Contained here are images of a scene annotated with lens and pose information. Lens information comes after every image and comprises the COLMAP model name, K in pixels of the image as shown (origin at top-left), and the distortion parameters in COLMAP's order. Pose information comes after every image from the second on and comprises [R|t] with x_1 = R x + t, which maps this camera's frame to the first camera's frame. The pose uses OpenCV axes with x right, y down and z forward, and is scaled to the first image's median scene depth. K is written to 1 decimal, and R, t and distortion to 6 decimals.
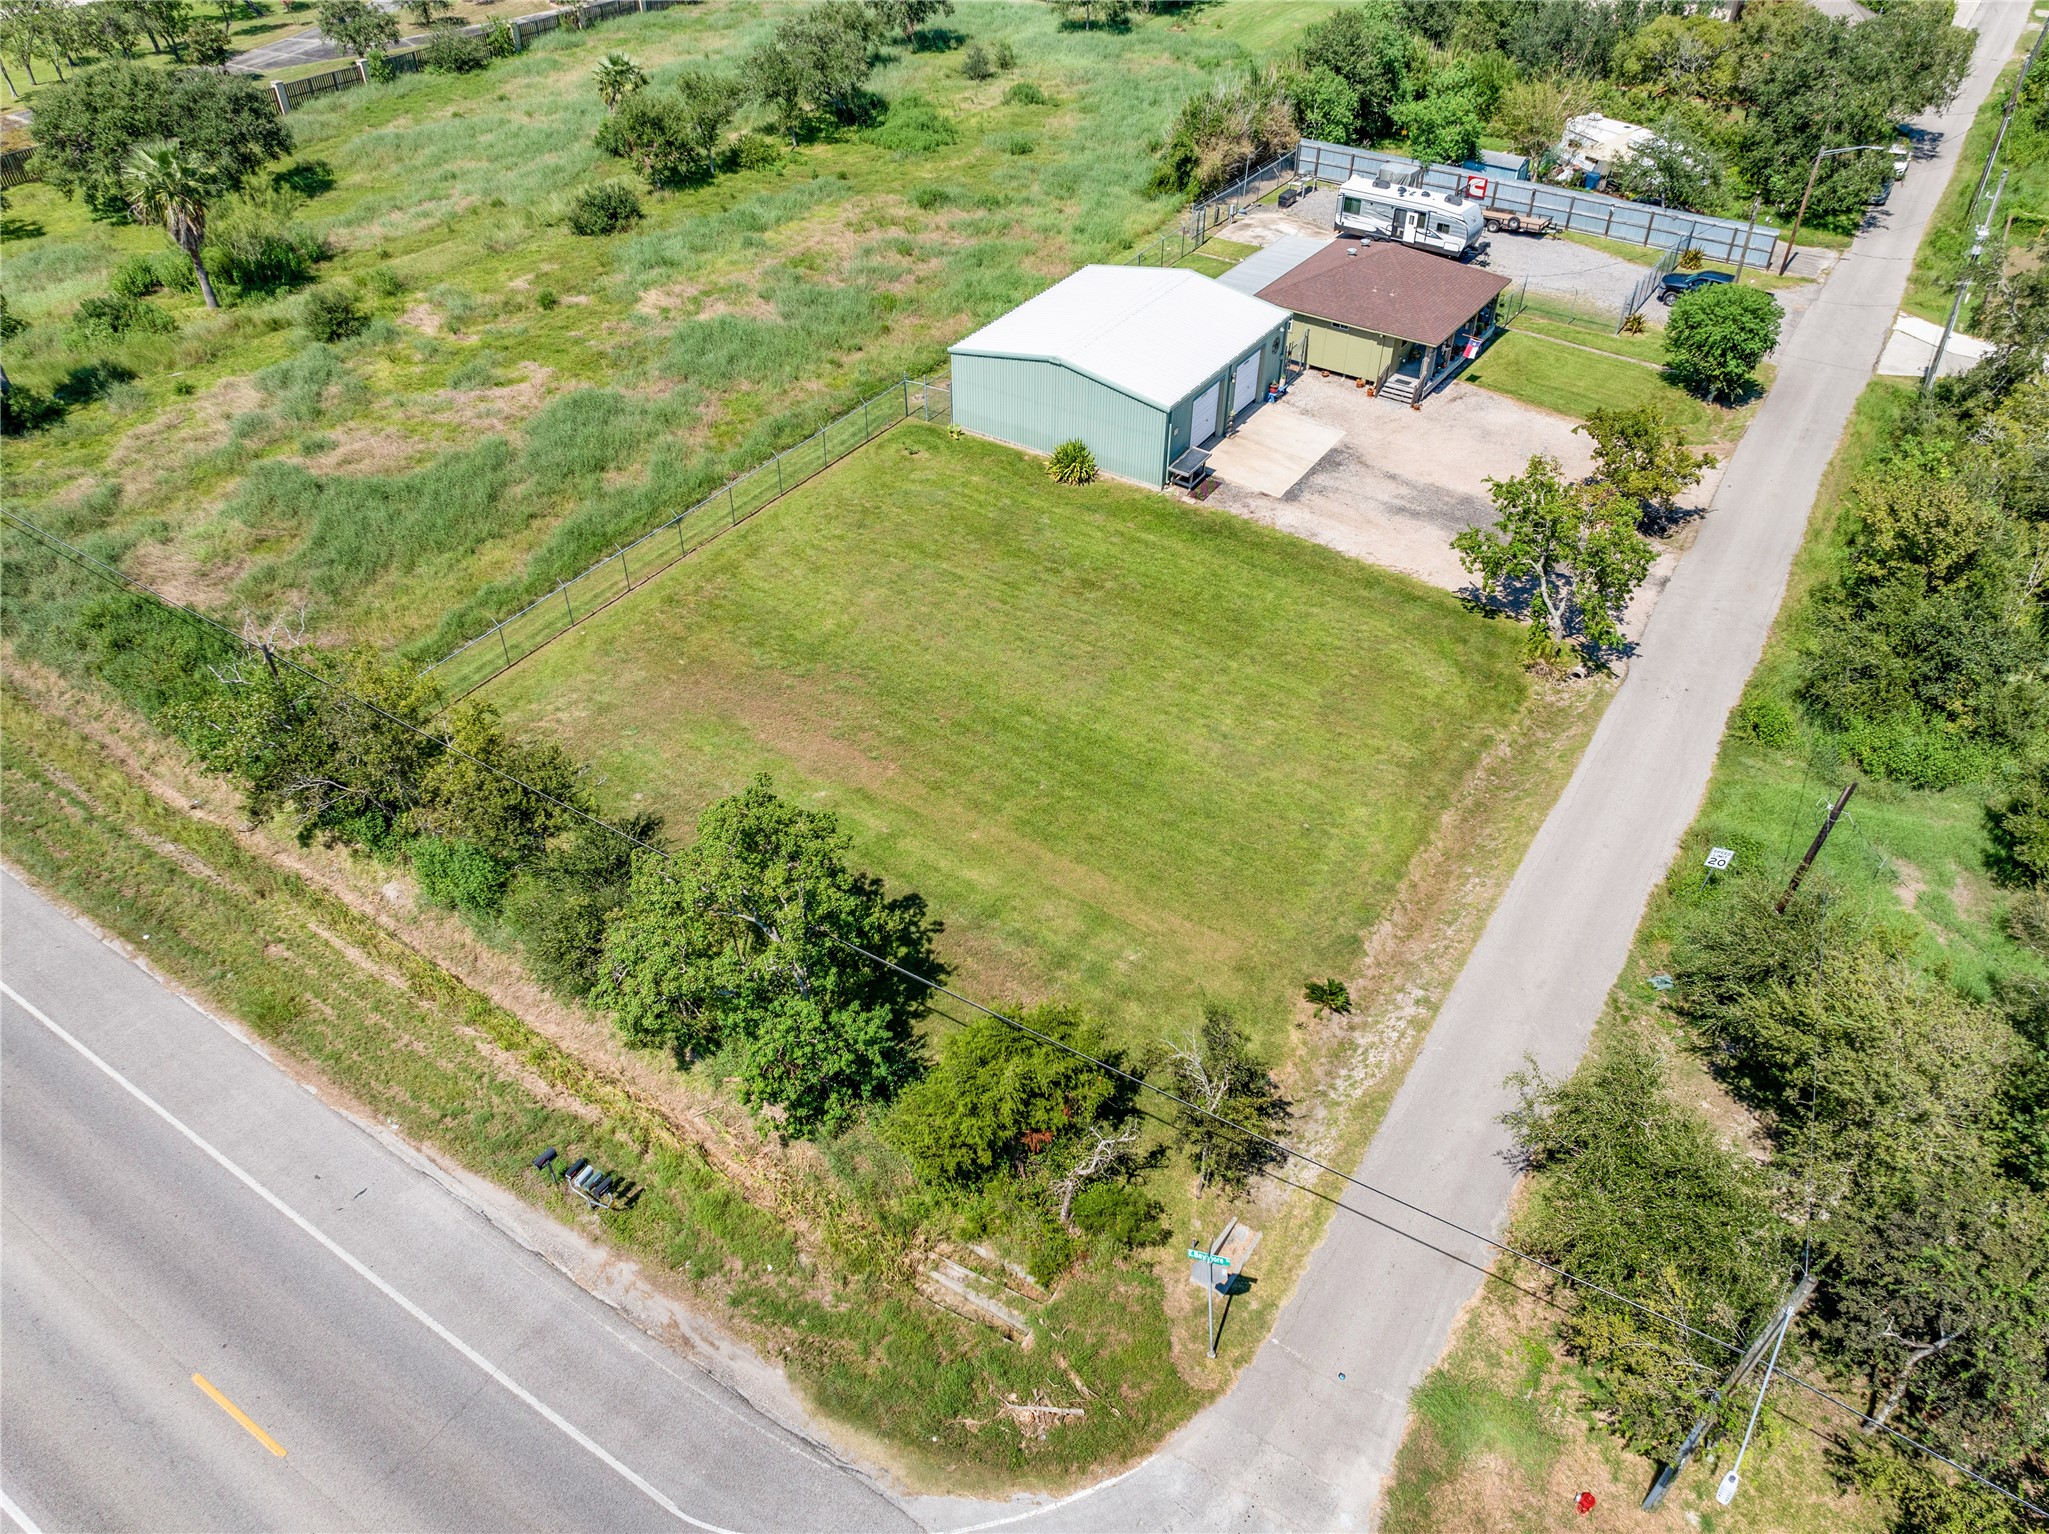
lens RADIAL K [[1427.1, 0, 1024.5], [0, 1427.1, 767.0], [0, 0, 1]] dist [-0.033483, -0.007072]
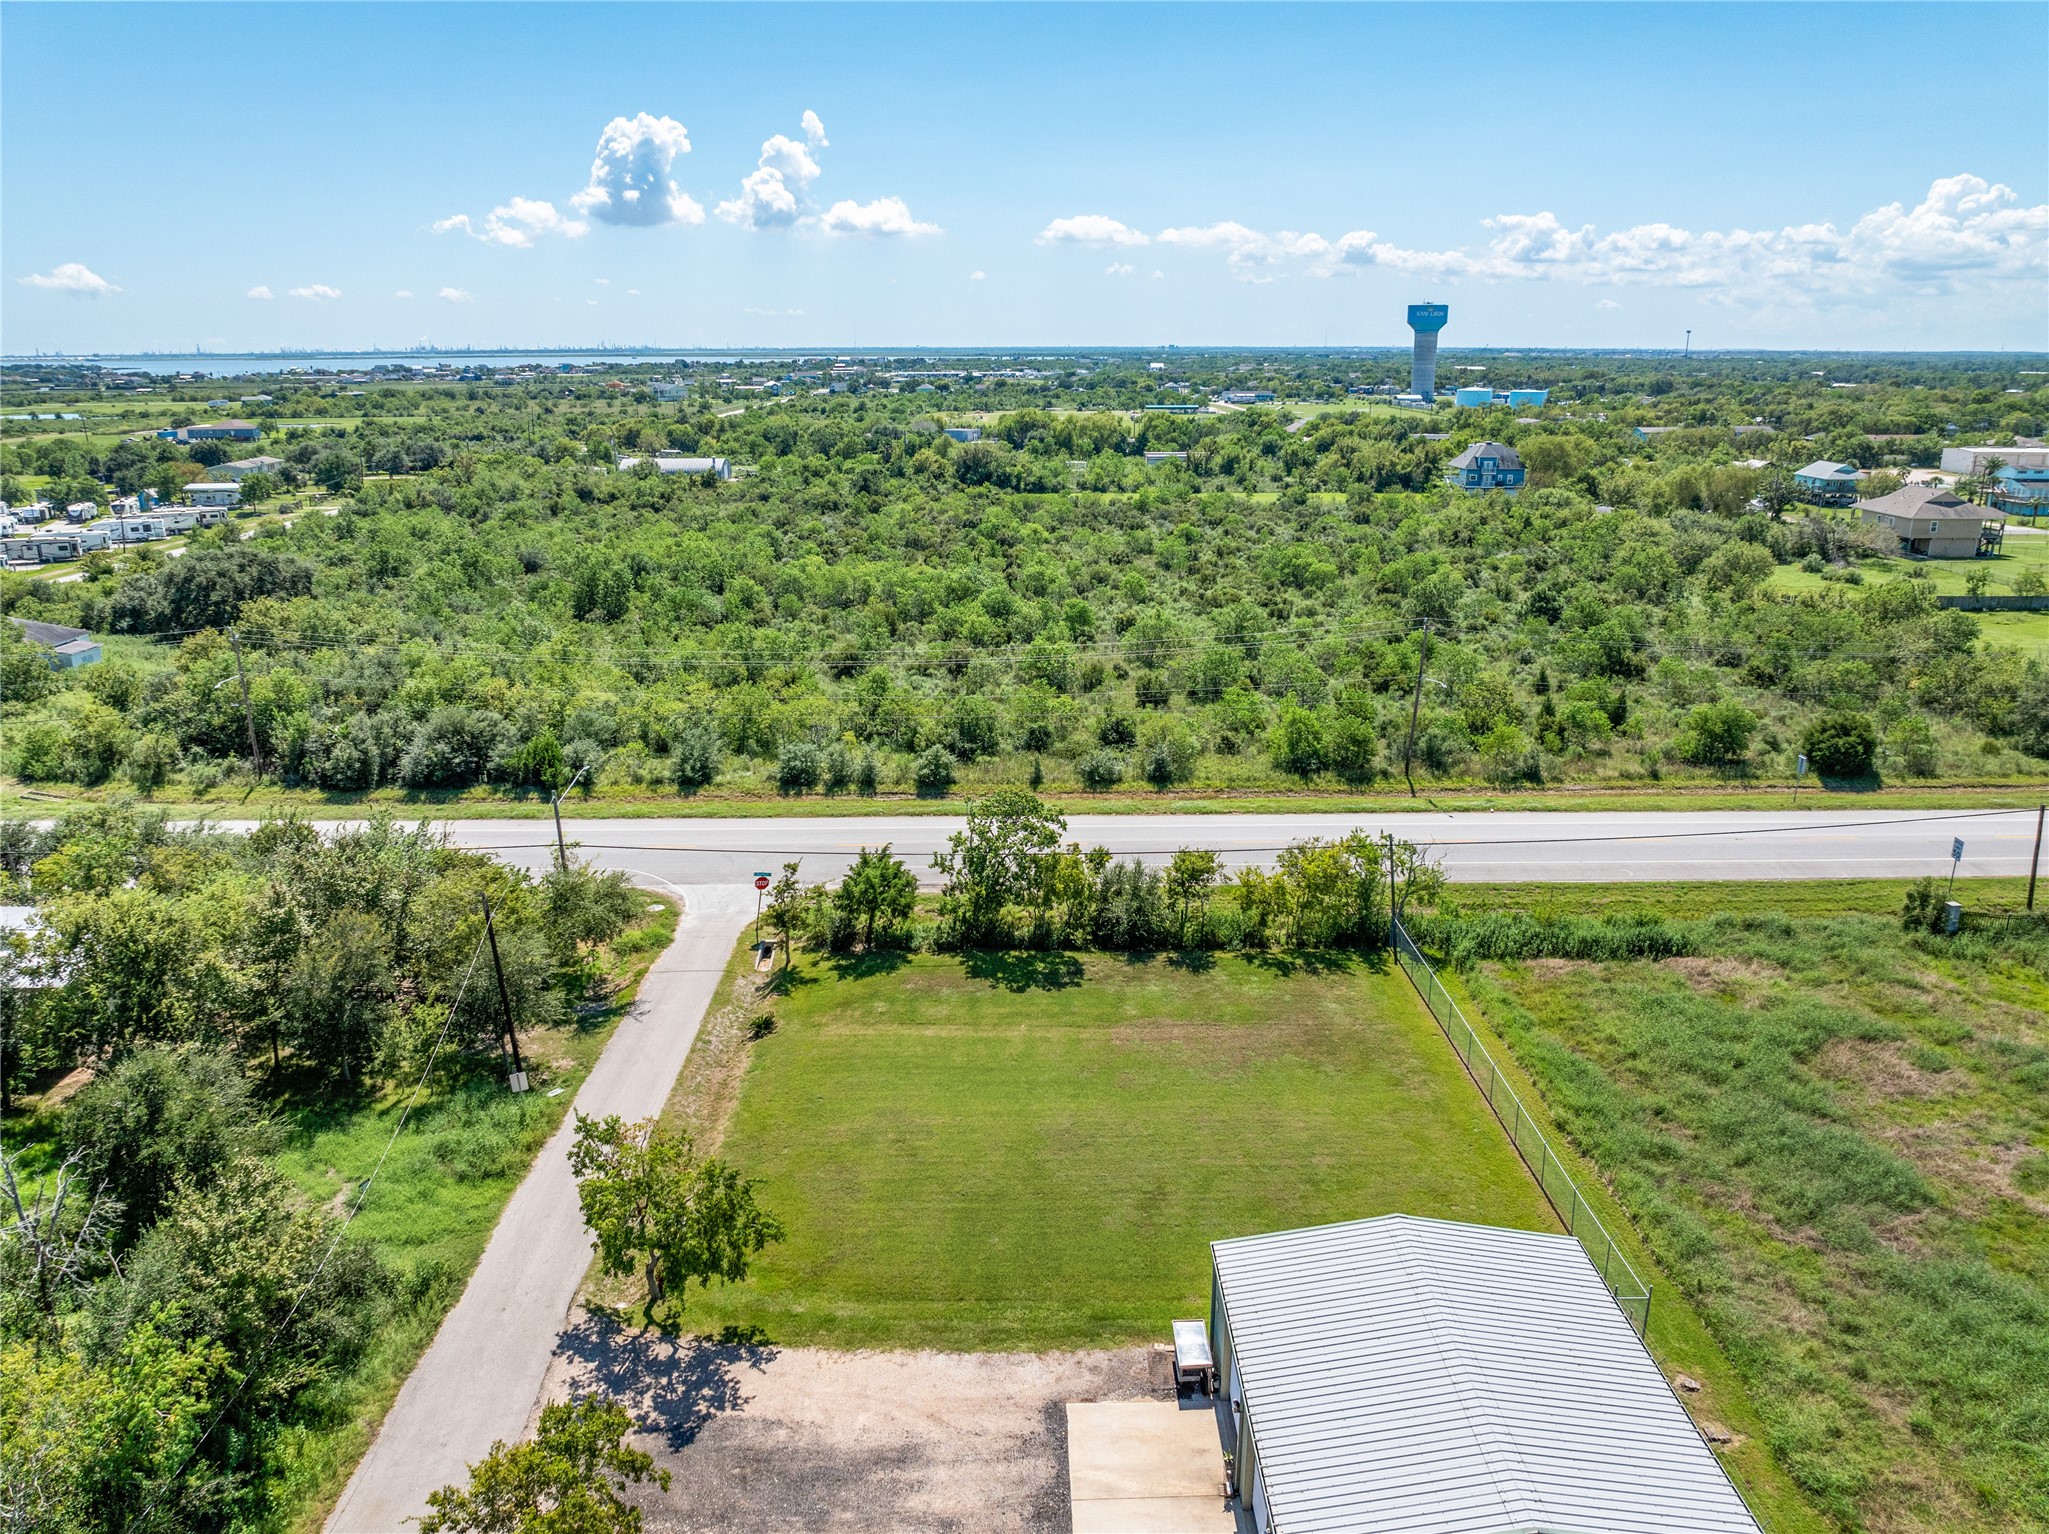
lens RADIAL K [[1424.0, 0, 1024.5], [0, 1424.0, 767.0], [0, 0, 1]] dist [-0.030660, 0.004544]
pose [[-0.833103, 0.153279, -0.531455, 0.511817], [-0.354944, 0.588754, 0.726212, -0.859513], [0.424209, 0.793646, -0.436087, 1.045254]]
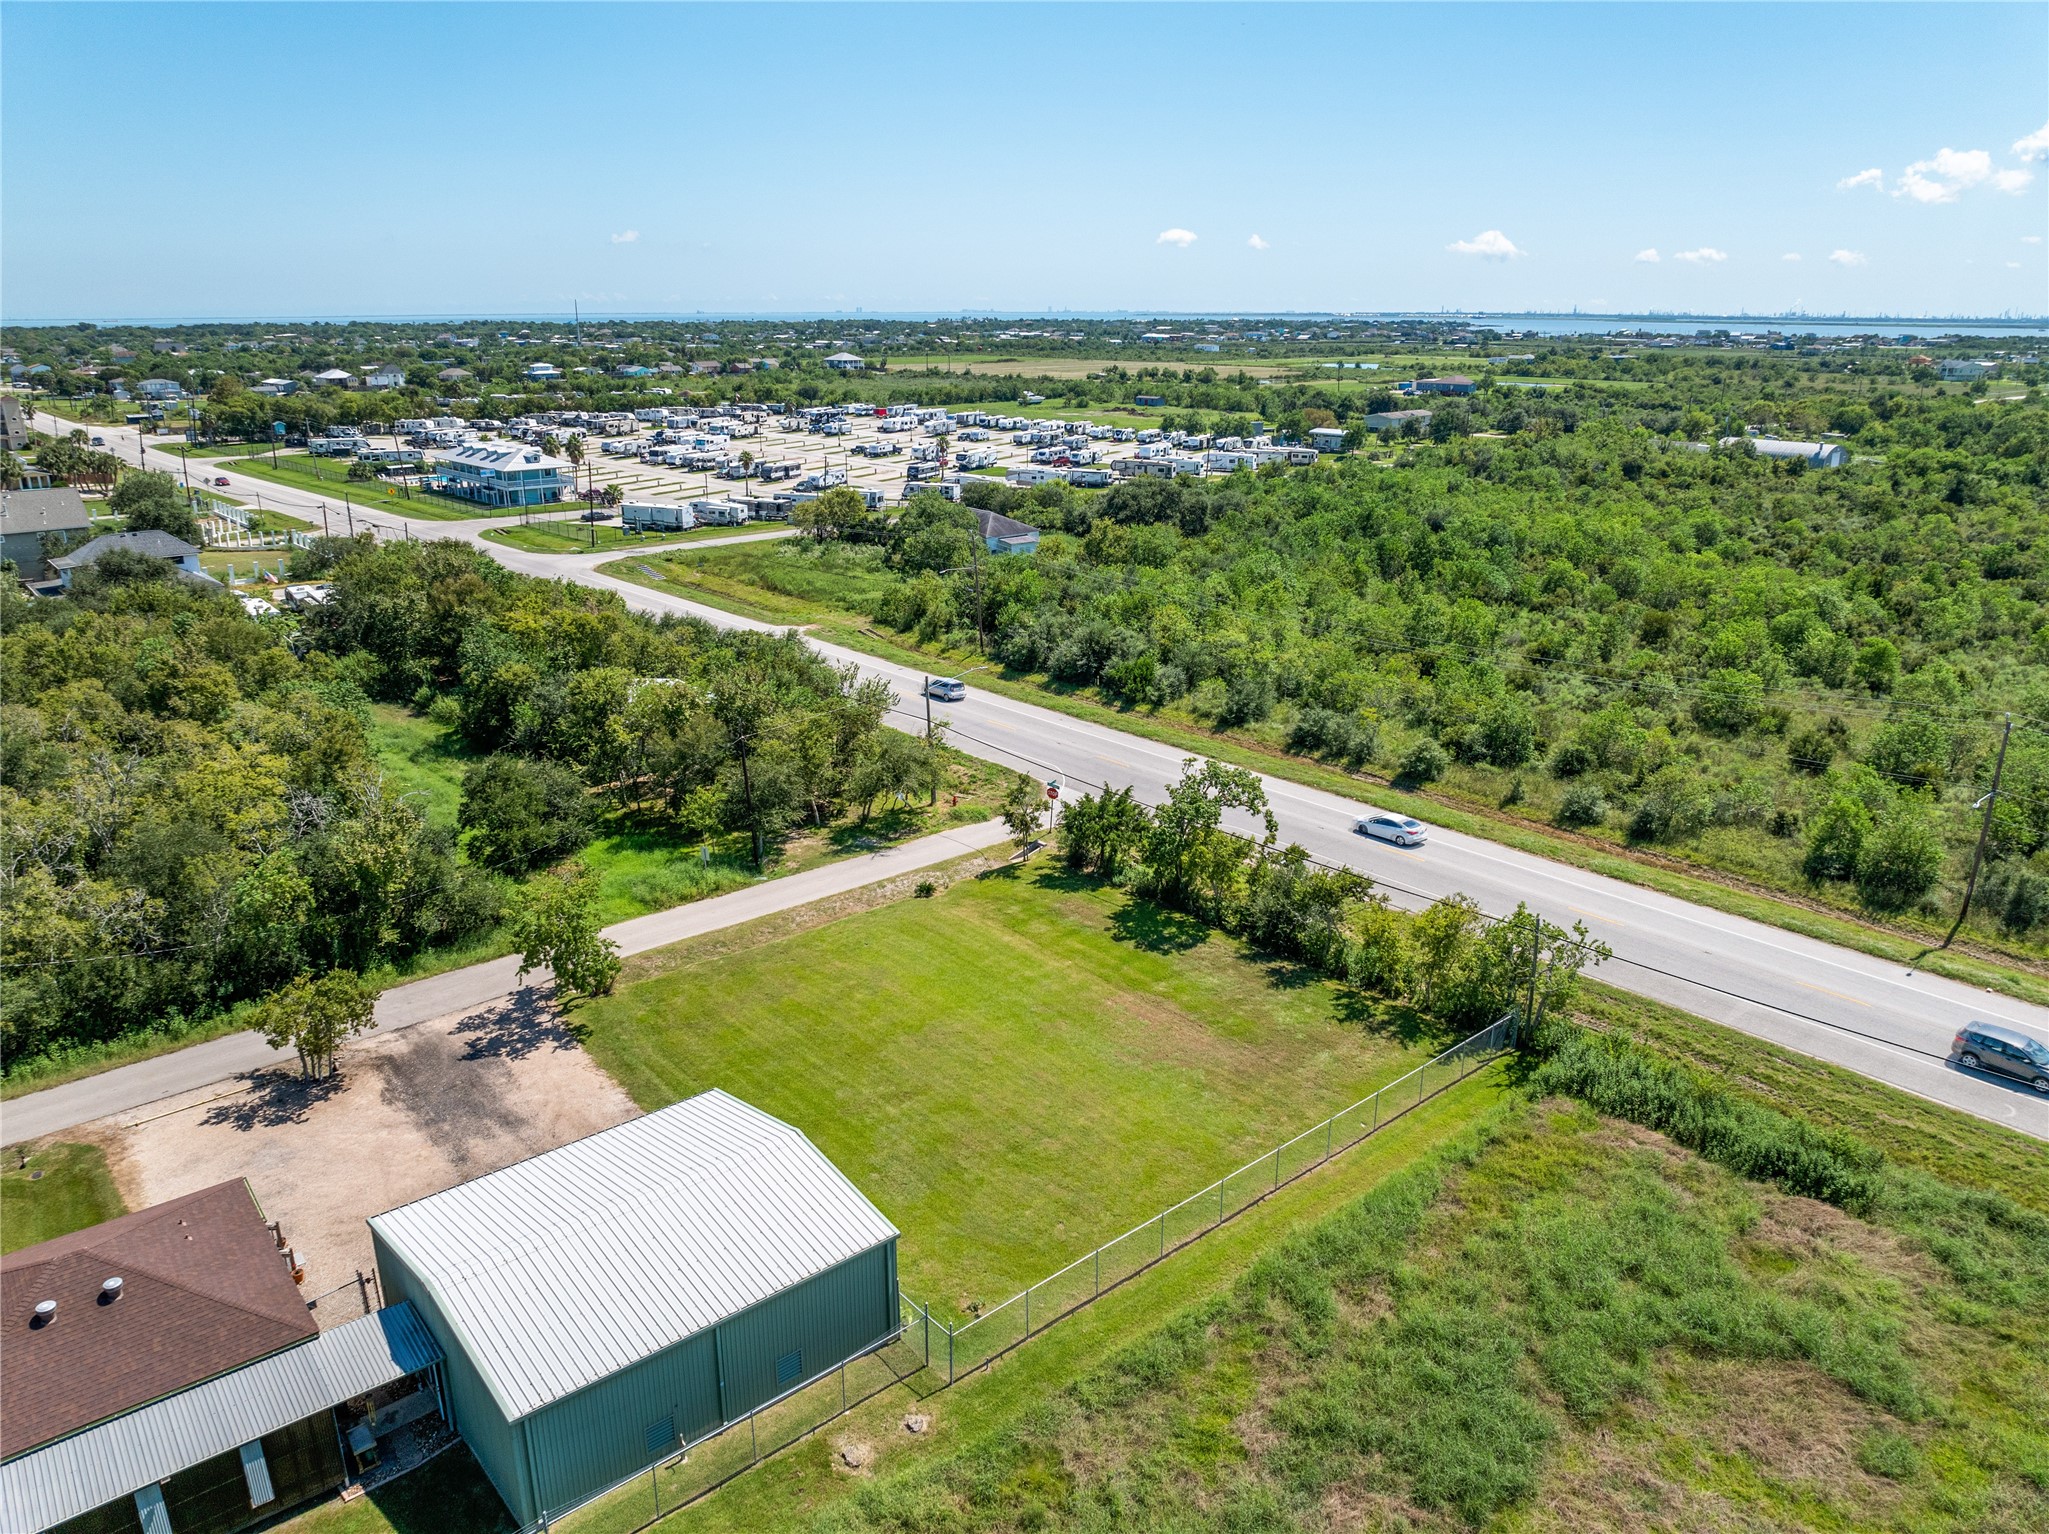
lens RADIAL K [[1428.3, 0, 1031.1], [0, 1428.3, 765.9], [0, 0, 1]] dist [-0.032758, -0.006760]
pose [[-0.963272, -0.088139, 0.253649, -0.276023], [0.166392, 0.545473, 0.821445, -1.007061], [-0.210760, 0.833481, -0.510774, 1.196493]]
